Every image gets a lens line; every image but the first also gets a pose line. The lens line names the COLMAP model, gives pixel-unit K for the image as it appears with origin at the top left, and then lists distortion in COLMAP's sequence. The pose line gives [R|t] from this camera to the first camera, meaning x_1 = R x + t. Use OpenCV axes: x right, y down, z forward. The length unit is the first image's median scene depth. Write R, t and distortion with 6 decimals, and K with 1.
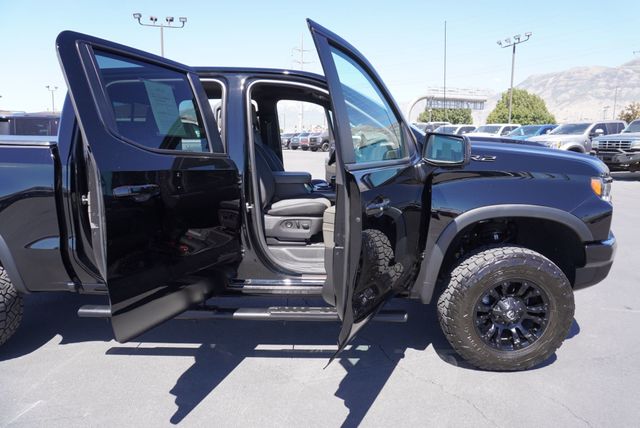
lens RADIAL K [[419.8, 0, 315.4], [0, 419.8, 214.4], [0, 0, 1]] dist [-0.025260, 0.009753]
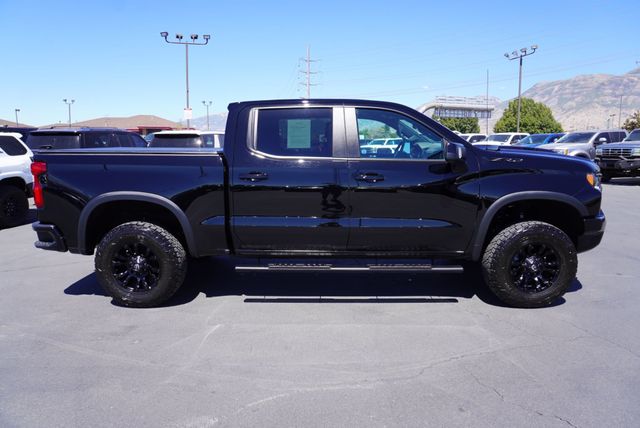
lens RADIAL K [[419.8, 0, 321.2], [0, 419.8, 214.3], [0, 0, 1]] dist [-0.025260, 0.009753]
pose [[0.999971, -0.006298, -0.004207, -0.079556], [0.006202, 0.999728, -0.022461, 0.024339], [0.004347, 0.022434, 0.999739, -0.138176]]
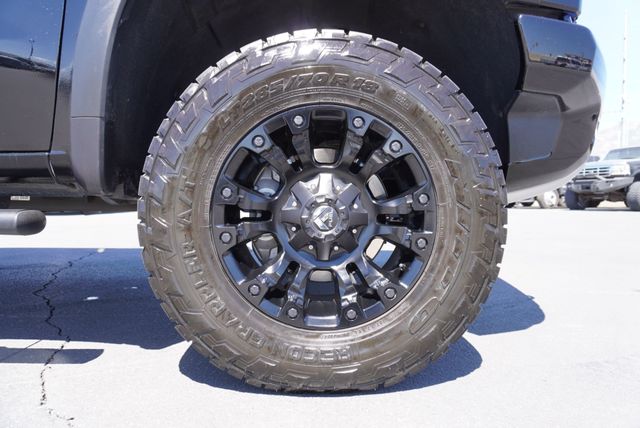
lens RADIAL K [[419.8, 0, 316.8], [0, 419.8, 211.9], [0, 0, 1]] dist [-0.025260, 0.009753]
pose [[0.999461, 0.010717, 0.031020, 0.133951], [-0.006100, 0.989371, -0.145288, 0.084957], [-0.032248, 0.145020, 0.988903, 0.194885]]
